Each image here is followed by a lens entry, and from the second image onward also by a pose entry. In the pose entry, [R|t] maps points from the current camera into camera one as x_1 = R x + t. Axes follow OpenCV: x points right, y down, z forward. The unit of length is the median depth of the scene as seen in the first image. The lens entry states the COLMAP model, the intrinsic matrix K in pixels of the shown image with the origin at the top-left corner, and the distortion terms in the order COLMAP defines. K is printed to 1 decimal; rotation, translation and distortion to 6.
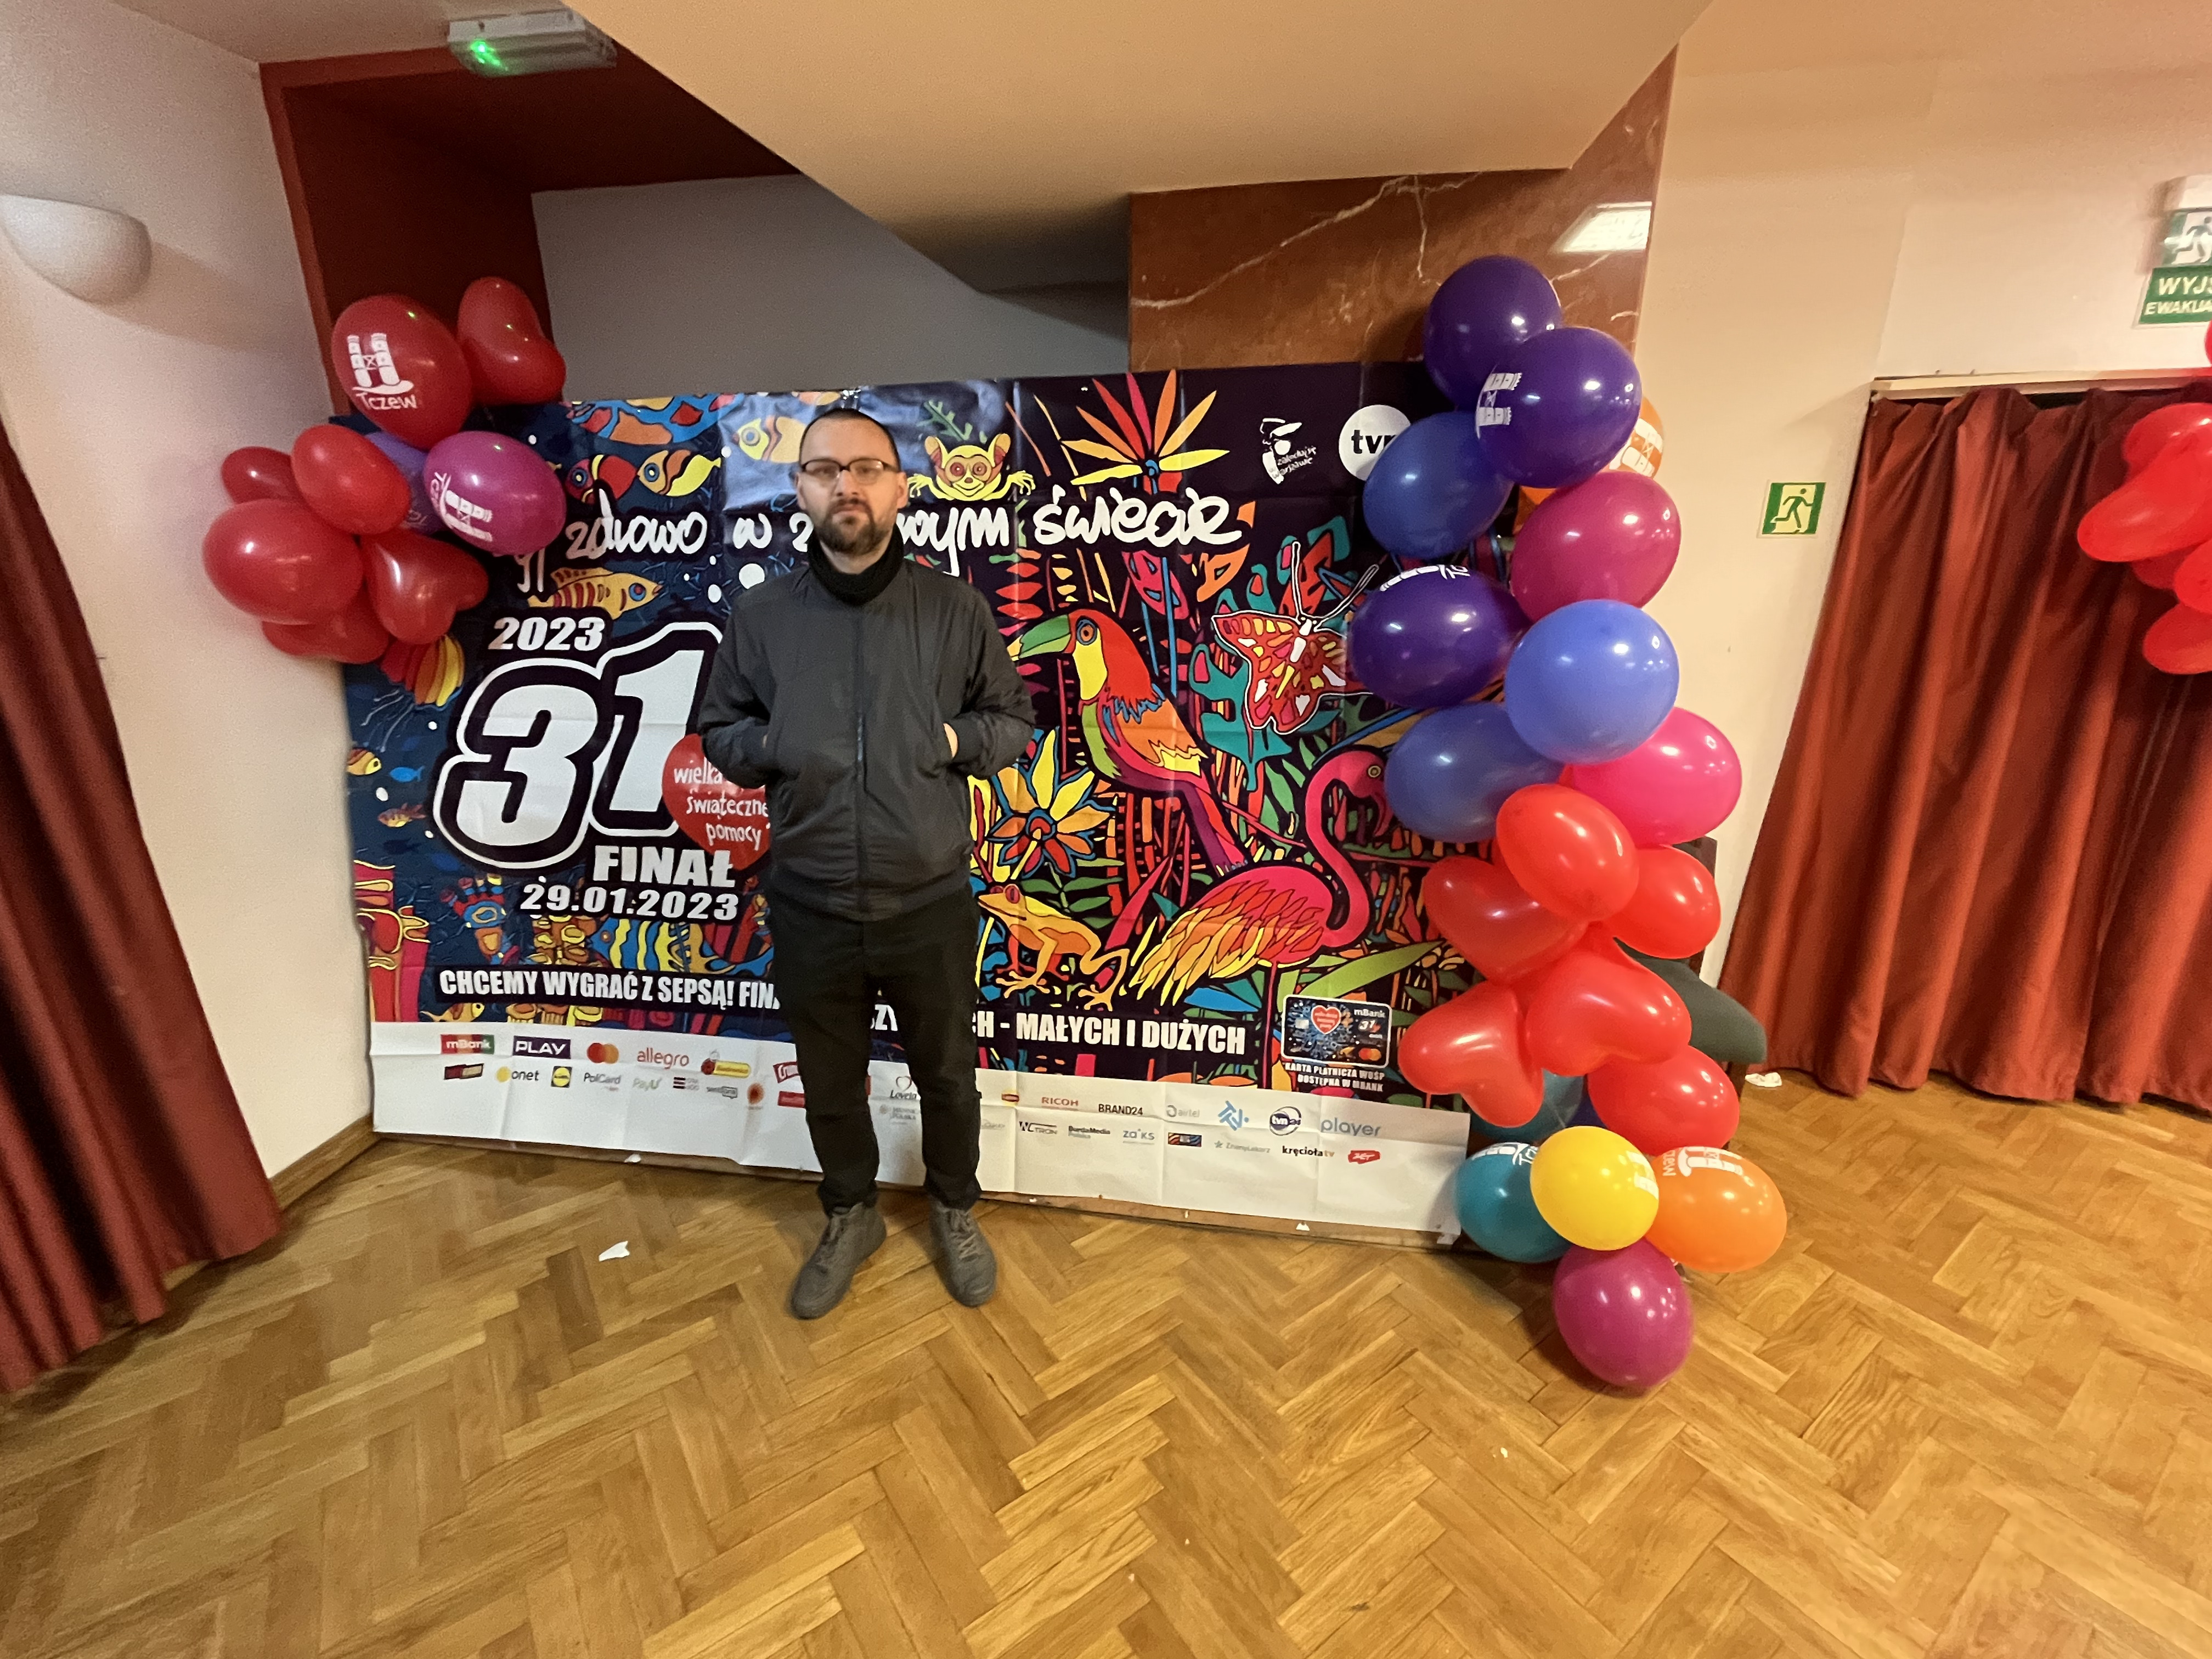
lens RADIAL K [[967.6, 0, 1087.3], [0, 967.6, 845.3], [0, 0, 1]] dist [0.012463, 0.000021]
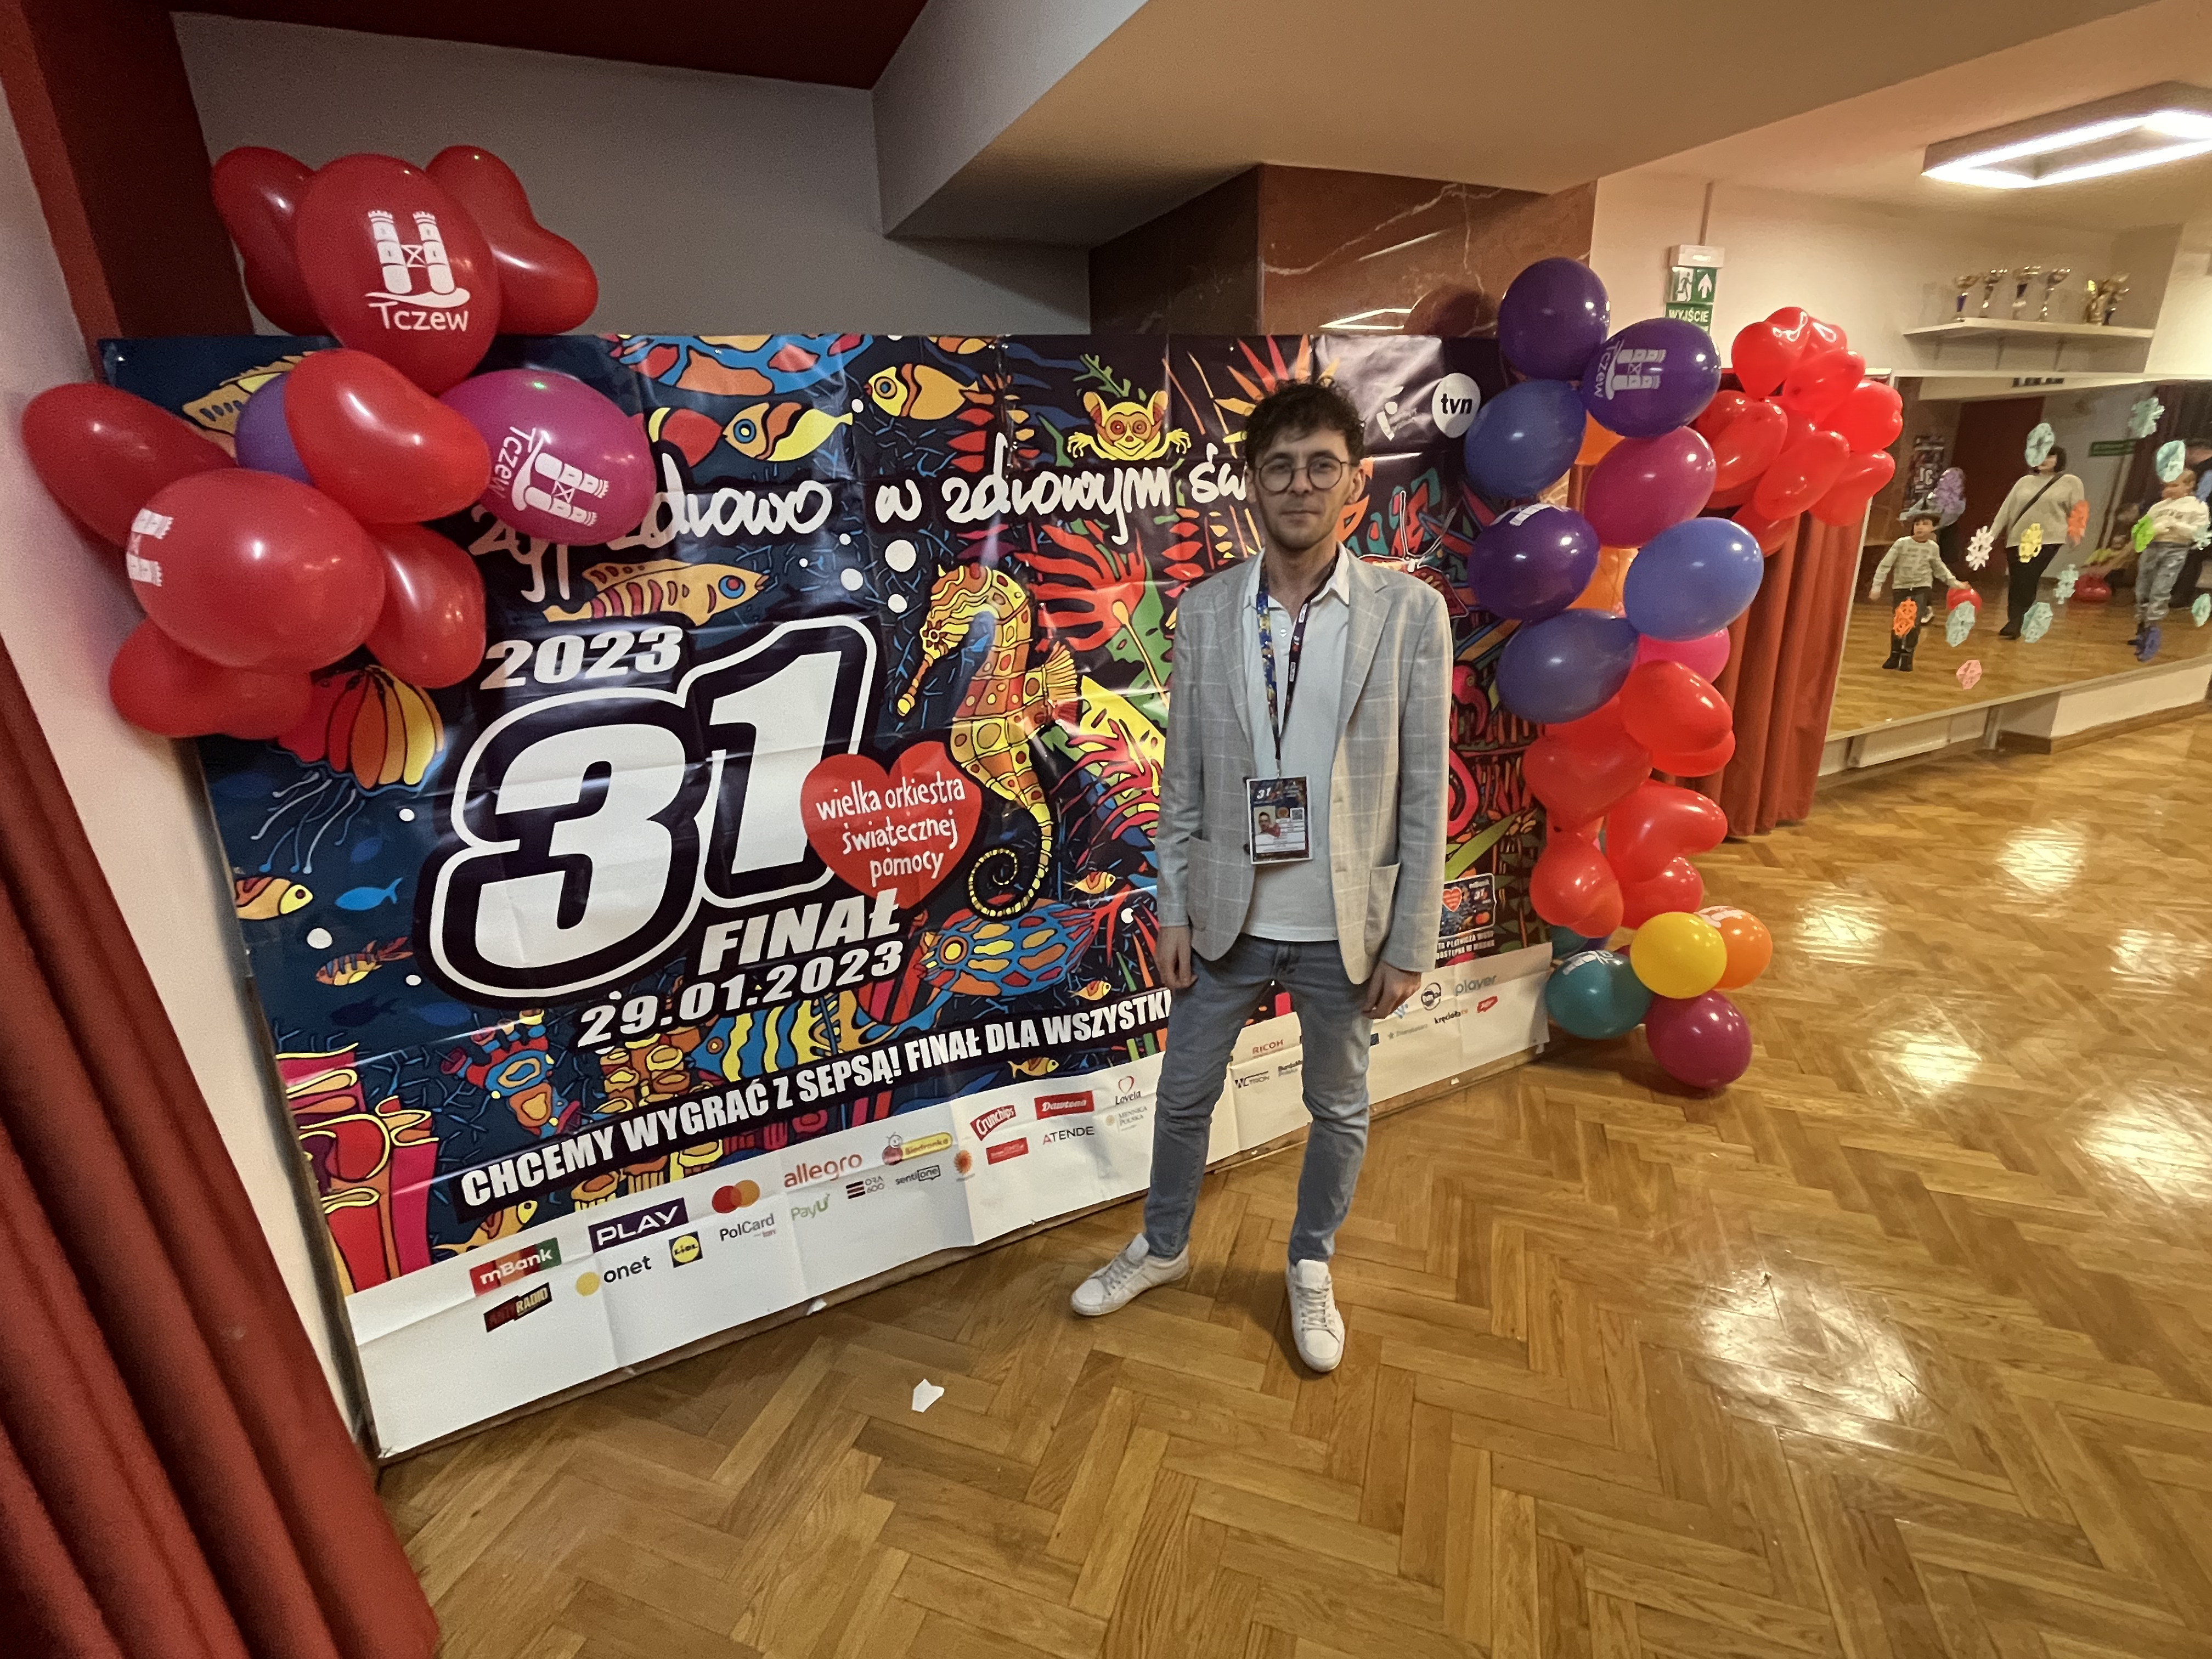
lens RADIAL K [[997.6, 0, 1099.6], [0, 997.6, 843.8], [0, 0, 1]] dist [0.013207, -0.000778]
pose [[0.821887, -0.212920, 0.528362, -0.672771], [0.214269, 0.974956, 0.059585, -0.044961], [-0.527817, 0.064240, 0.846925, 0.179751]]
